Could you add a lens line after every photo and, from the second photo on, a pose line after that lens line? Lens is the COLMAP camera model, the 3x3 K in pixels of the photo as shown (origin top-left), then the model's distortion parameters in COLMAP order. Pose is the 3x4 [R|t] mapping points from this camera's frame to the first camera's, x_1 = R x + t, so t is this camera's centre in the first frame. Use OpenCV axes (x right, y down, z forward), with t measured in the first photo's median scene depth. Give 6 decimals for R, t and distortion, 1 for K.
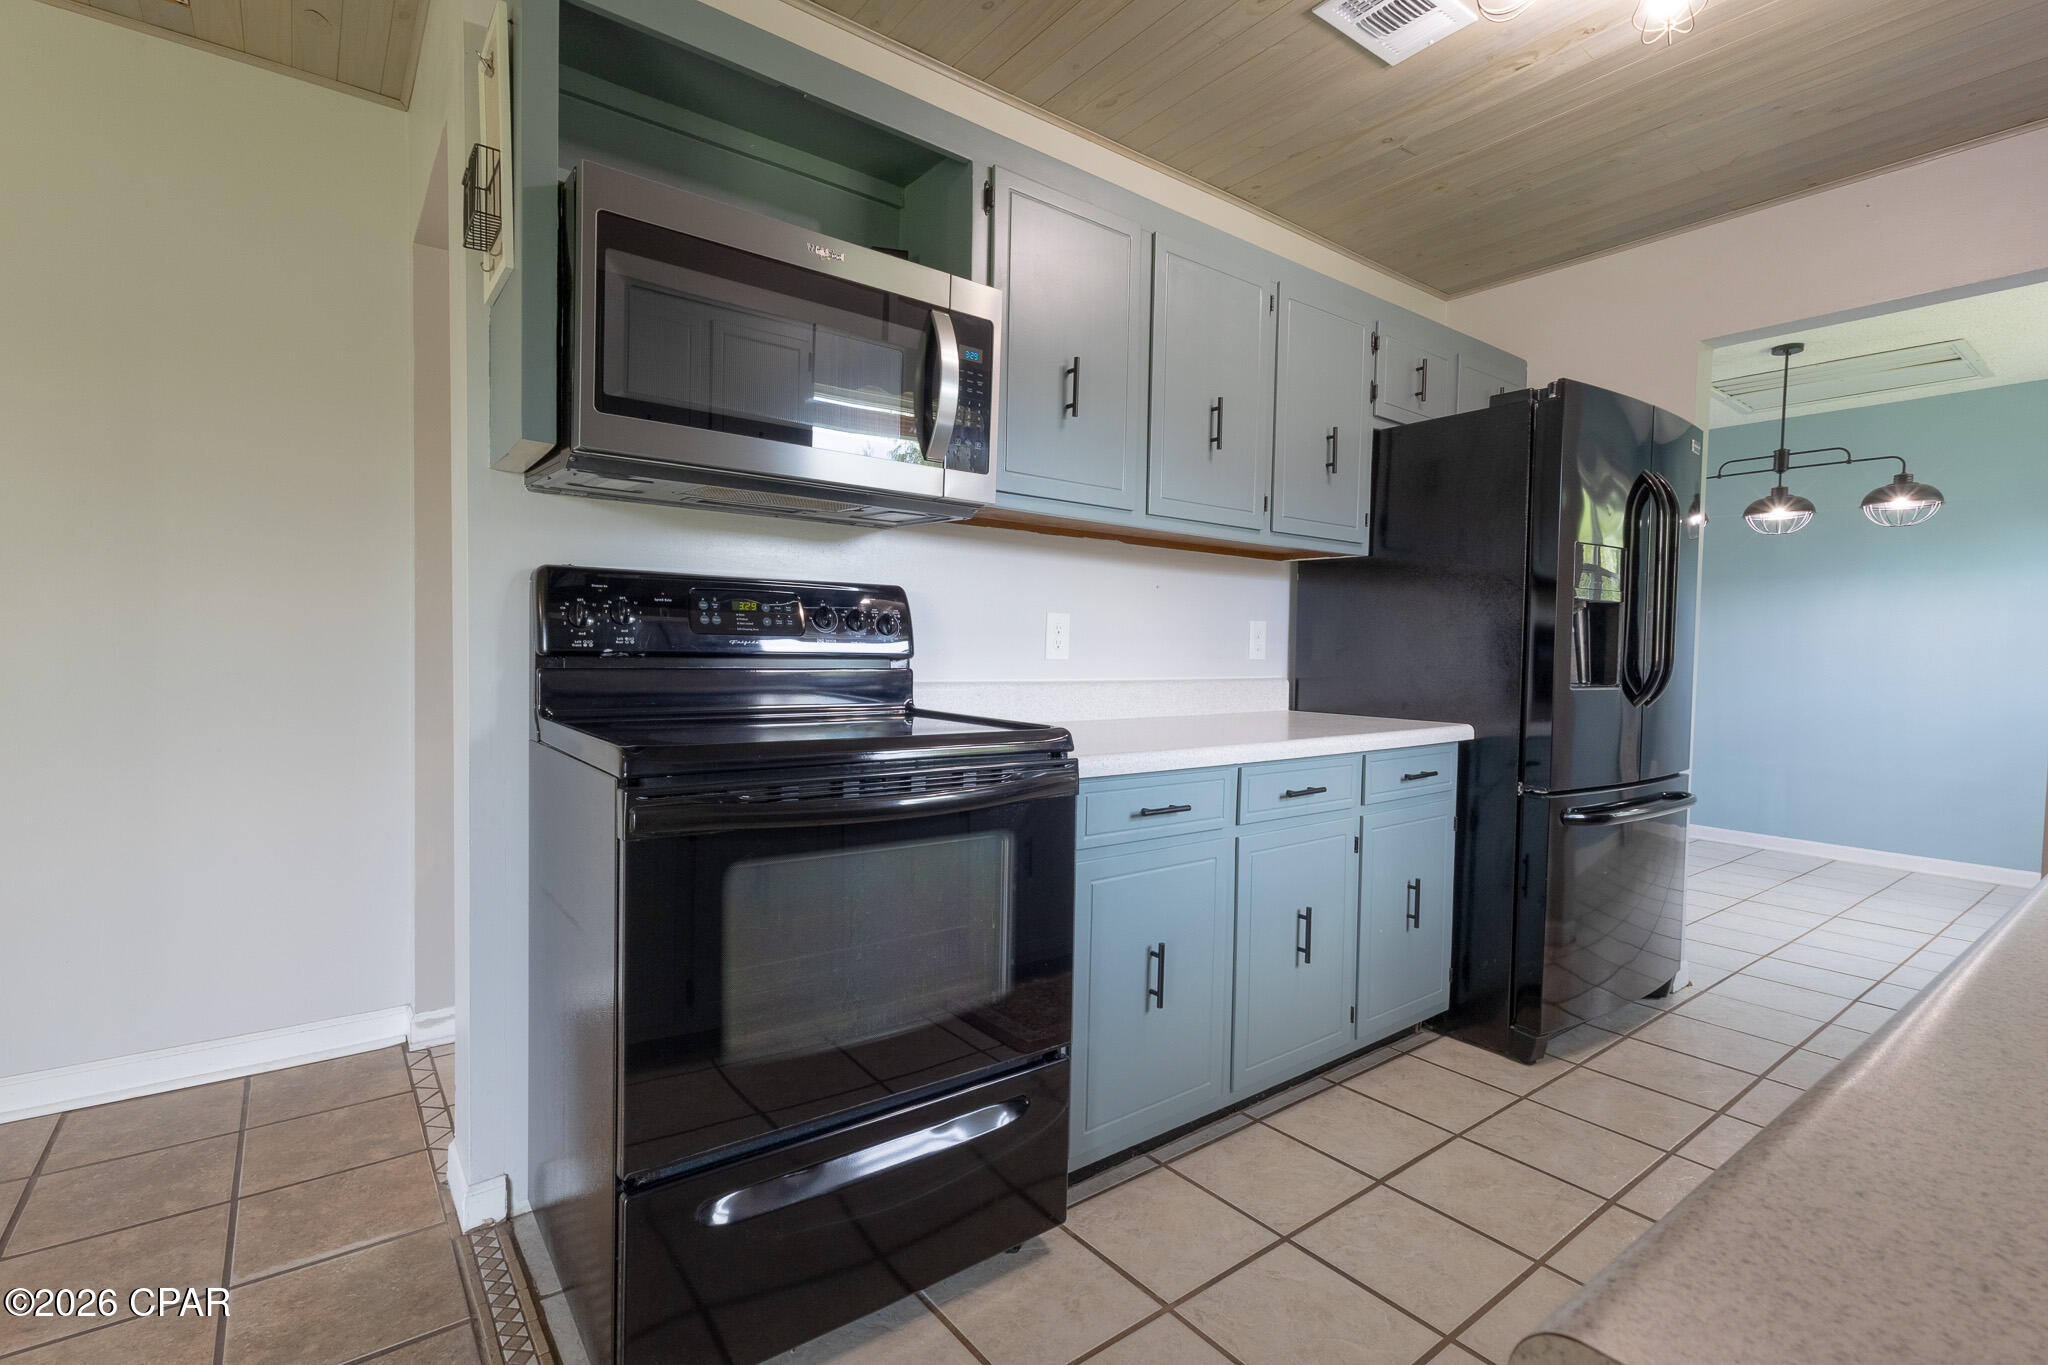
lens RADIAL K [[942.4, 0, 1024.0], [0, 942.4, 682.5], [0, 0, 1]] dist [-0.003902, 0.006059]
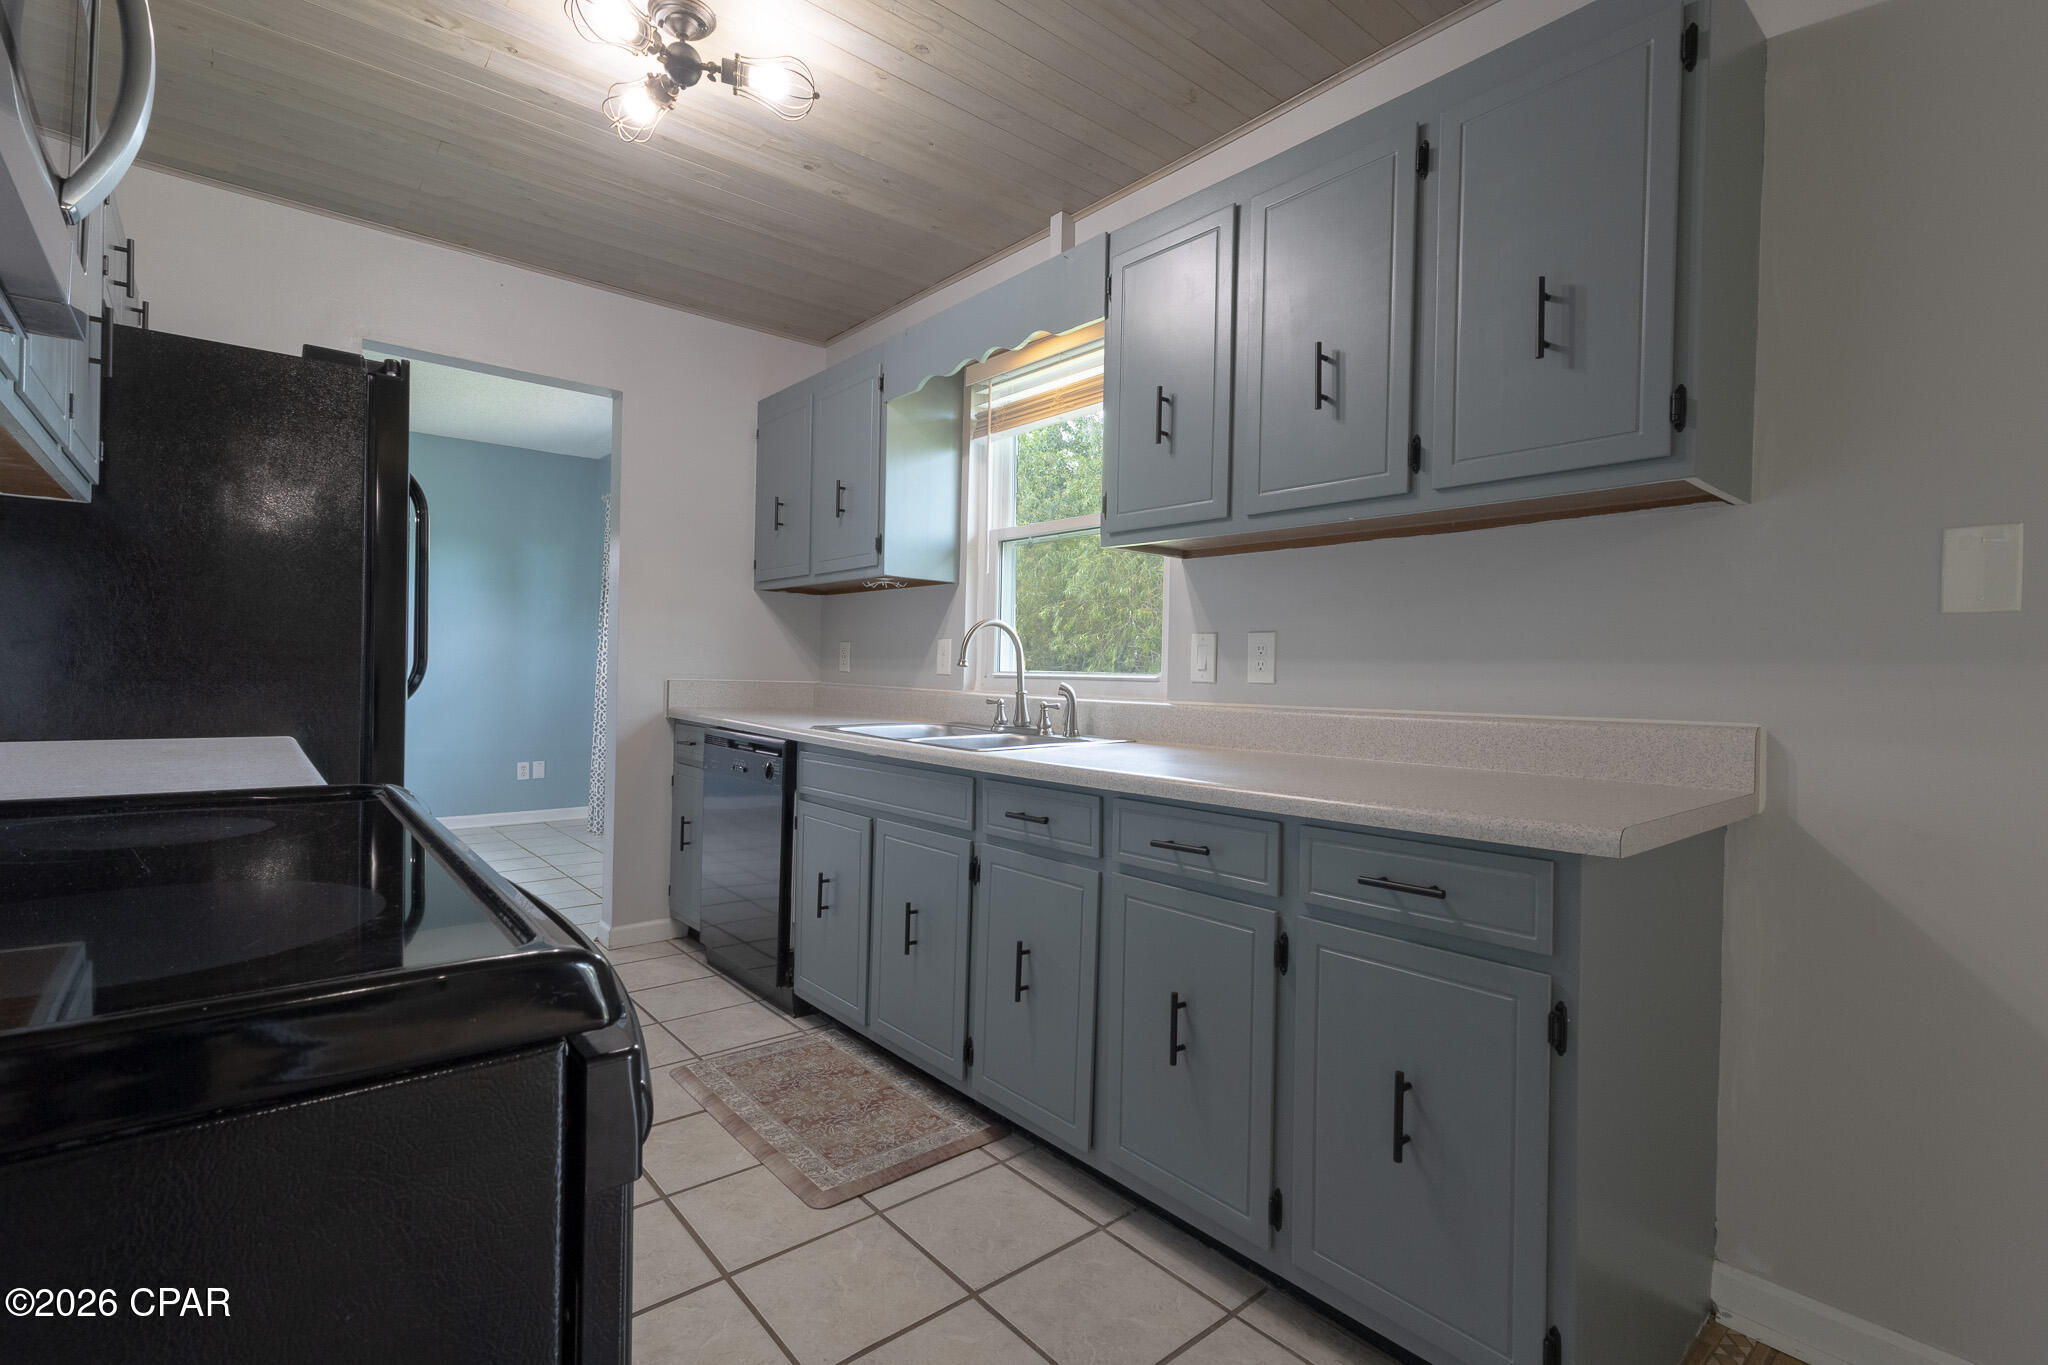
lens RADIAL K [[942.4, 0, 1024.0], [0, 942.4, 682.5], [0, 0, 1]] dist [-0.003902, 0.006059]
pose [[-0.049466, -0.029561, 0.998338, -0.418868], [0.011792, 0.999475, 0.030179, -0.022050], [-0.998706, 0.013266, -0.049092, 0.440385]]
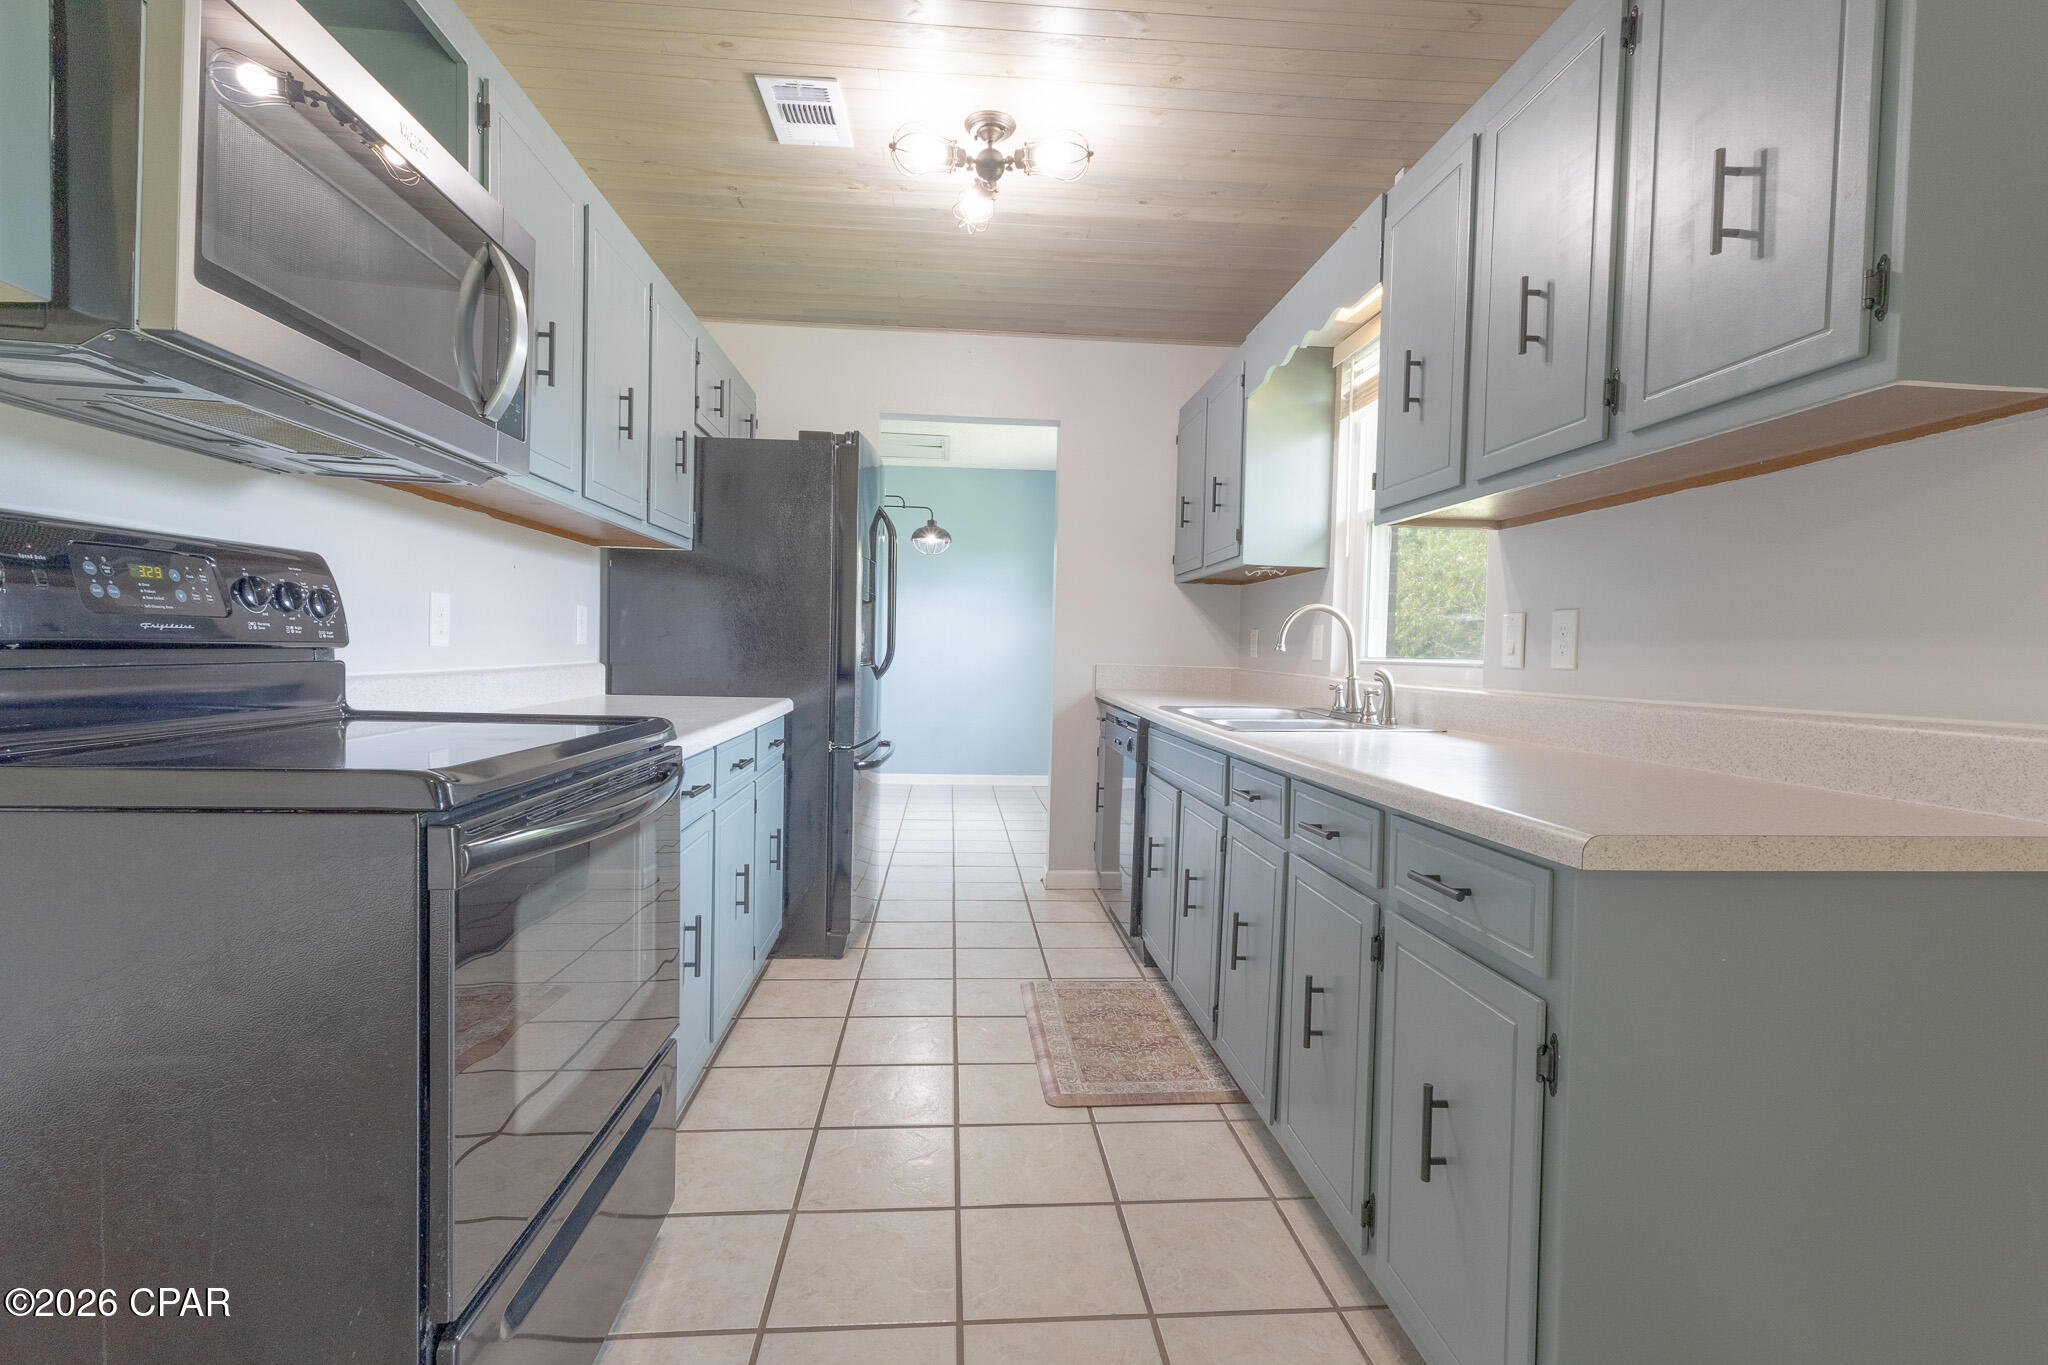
lens RADIAL K [[942.4, 0, 1024.0], [0, 942.4, 682.5], [0, 0, 1]] dist [-0.003902, 0.006059]
pose [[0.543554, -0.035436, 0.838626, -0.422747], [0.015934, 0.999364, 0.031901, -0.011377], [-0.839223, -0.003977, 0.543773, 0.090831]]
